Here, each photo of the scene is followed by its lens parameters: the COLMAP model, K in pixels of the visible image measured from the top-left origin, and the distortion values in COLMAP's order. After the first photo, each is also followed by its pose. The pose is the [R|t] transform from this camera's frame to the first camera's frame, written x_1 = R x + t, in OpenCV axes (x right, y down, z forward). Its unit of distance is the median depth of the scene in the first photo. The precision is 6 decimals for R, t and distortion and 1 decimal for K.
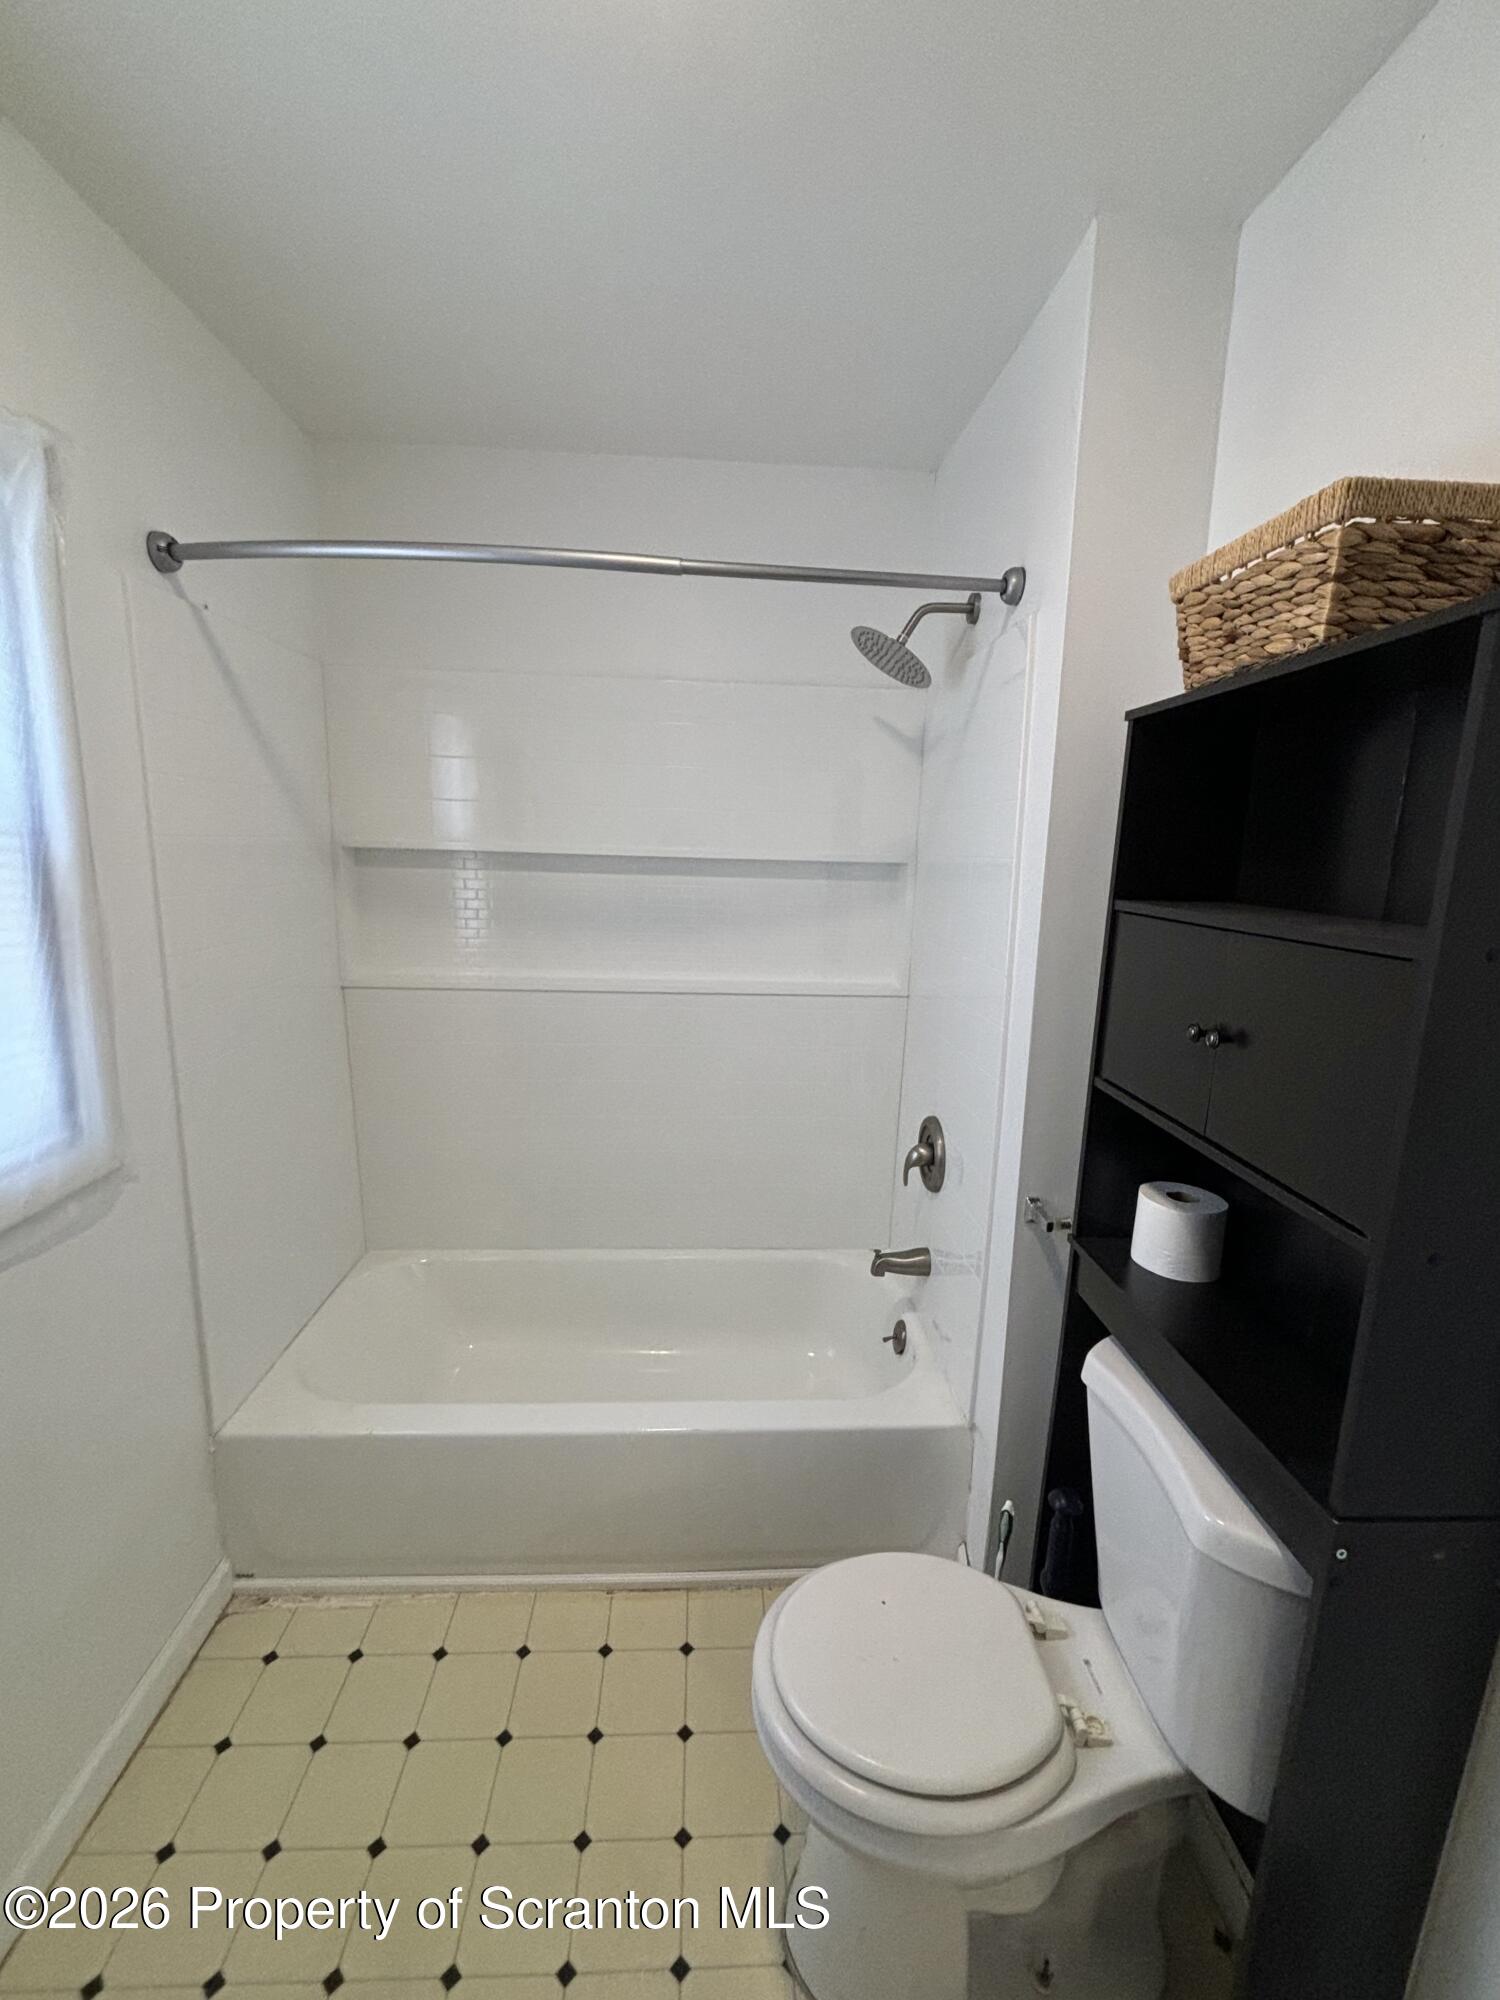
lens RADIAL K [[832.6, 0, 750.0], [0, 832.6, 1000.0], [0, 0, 1]] dist [-0.000166, -0.003406]
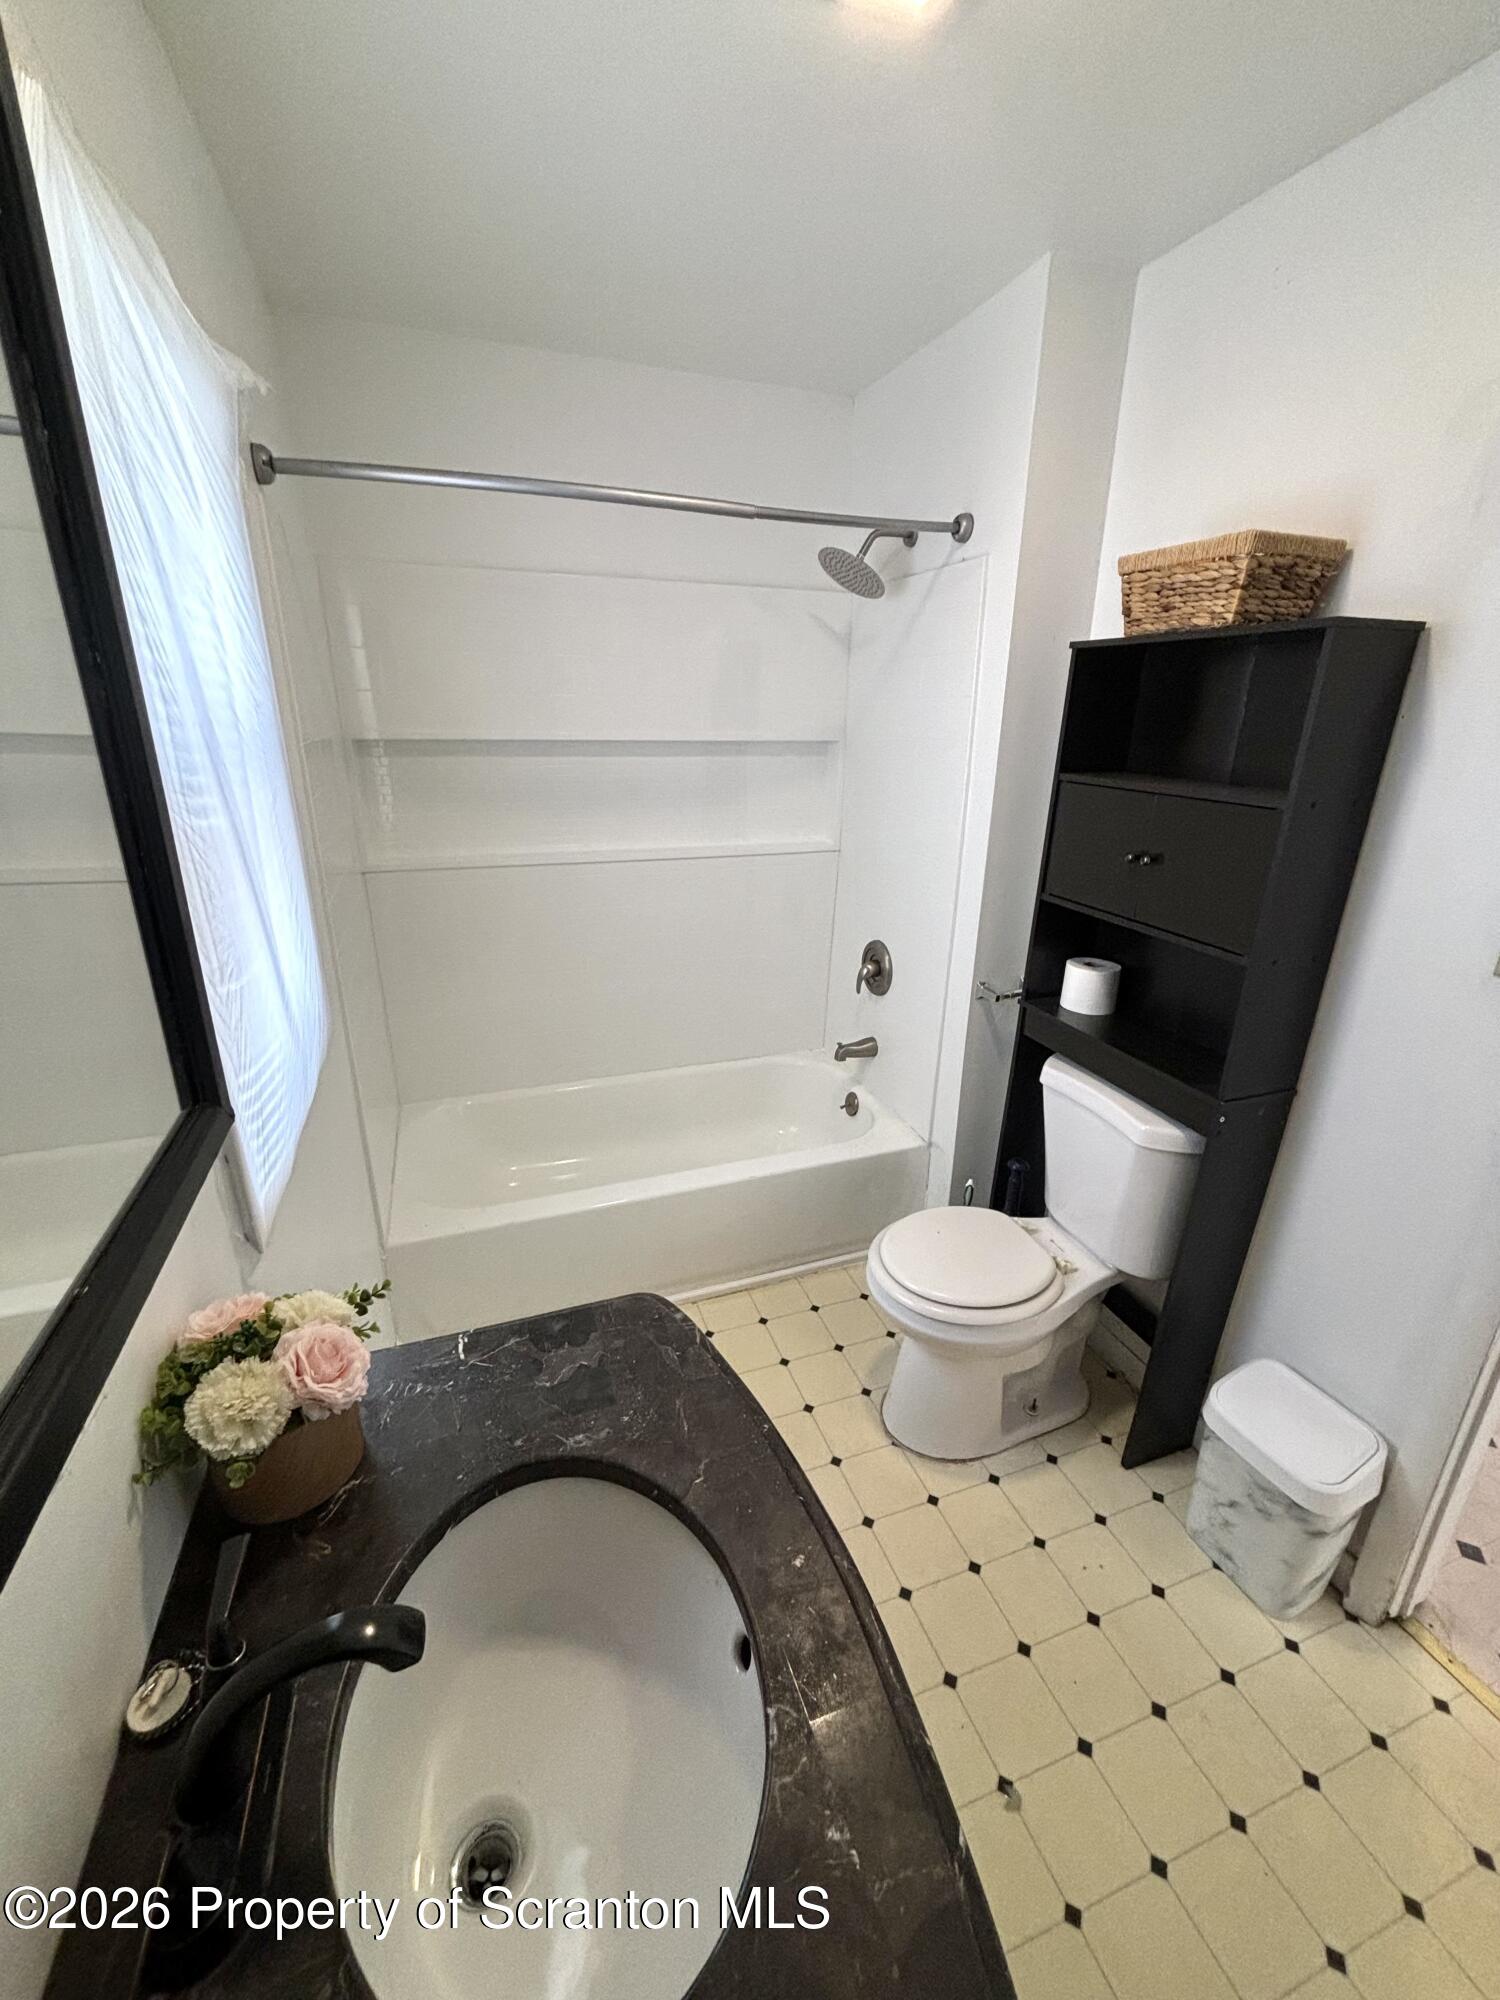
lens RADIAL K [[799.0, 0, 750.0], [0, 799.0, 1000.0], [0, 0, 1]] dist [0.000470, -0.009321]
pose [[0.958307, -0.110100, 0.263679, -0.520293], [0.063214, 0.981610, 0.180129, -0.013482], [-0.278662, -0.155950, 0.947643, -0.274758]]
